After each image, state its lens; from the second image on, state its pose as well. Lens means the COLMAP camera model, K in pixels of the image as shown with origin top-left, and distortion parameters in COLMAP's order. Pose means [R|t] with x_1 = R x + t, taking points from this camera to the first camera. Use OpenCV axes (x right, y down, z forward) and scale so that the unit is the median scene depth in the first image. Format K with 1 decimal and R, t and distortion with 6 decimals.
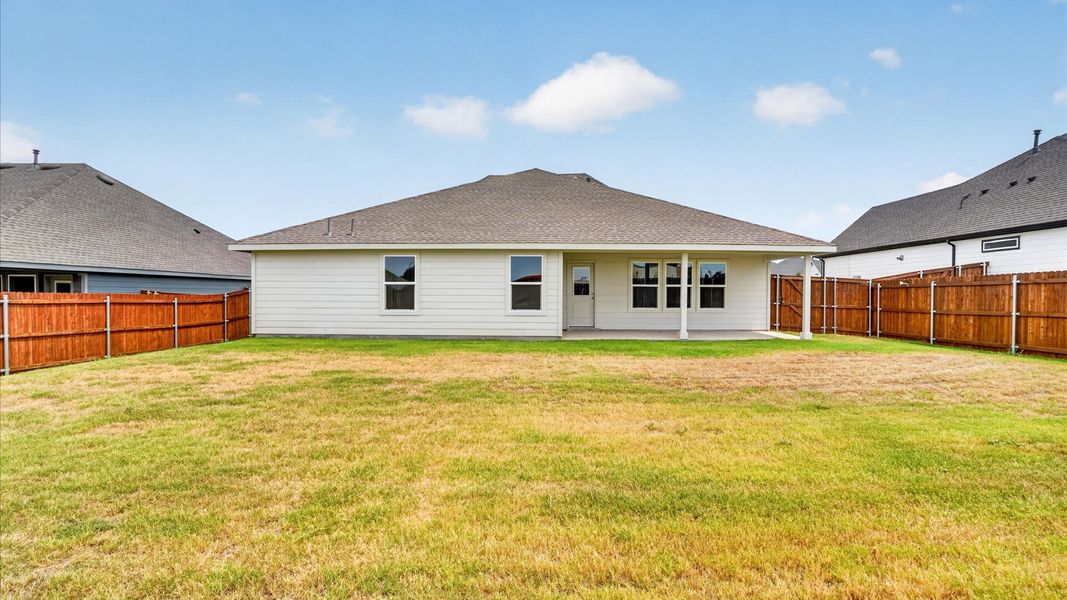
lens RADIAL K [[493.4, 0, 530.7], [0, 493.4, 298.9], [0, 0, 1]] dist [-0.040691, 0.011144]
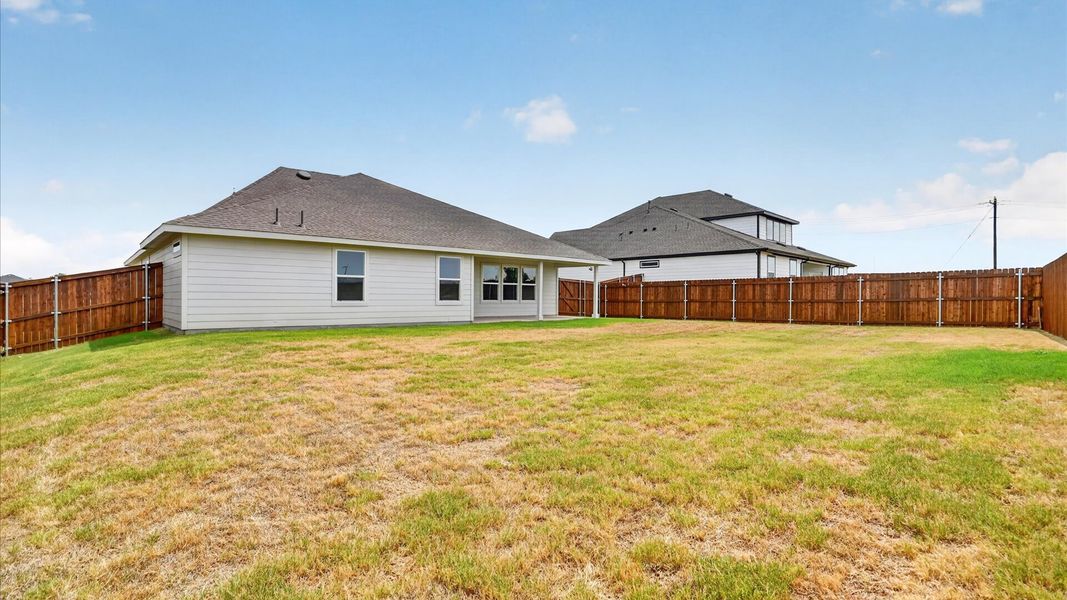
lens RADIAL K [[493.4, 0, 528.9], [0, 493.4, 296.6], [0, 0, 1]] dist [-0.040691, 0.011144]
pose [[0.732286, 0.002159, 0.680994, -0.659092], [0.001861, 0.999985, -0.005172, 0.017458], [-0.680995, 0.005054, 0.732271, -0.047130]]
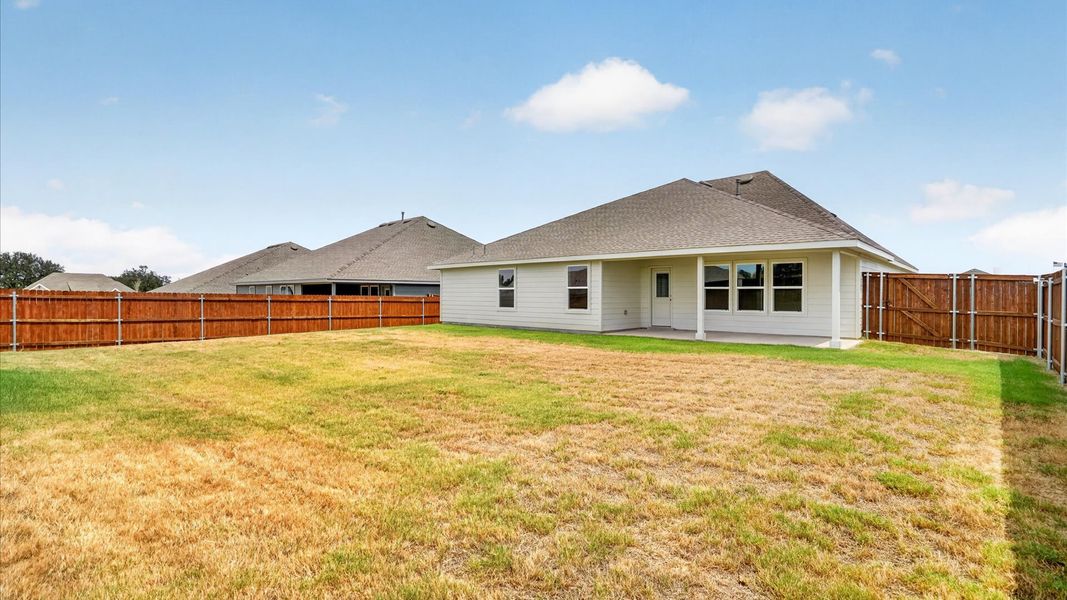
lens RADIAL K [[493.4, 0, 531.1], [0, 493.4, 301.2], [0, 0, 1]] dist [-0.040691, 0.011144]
pose [[0.746079, 0.005837, -0.665832, 0.676968], [-0.005203, 0.999982, 0.002936, -0.000454], [0.665837, 0.001274, 0.746096, -0.009067]]
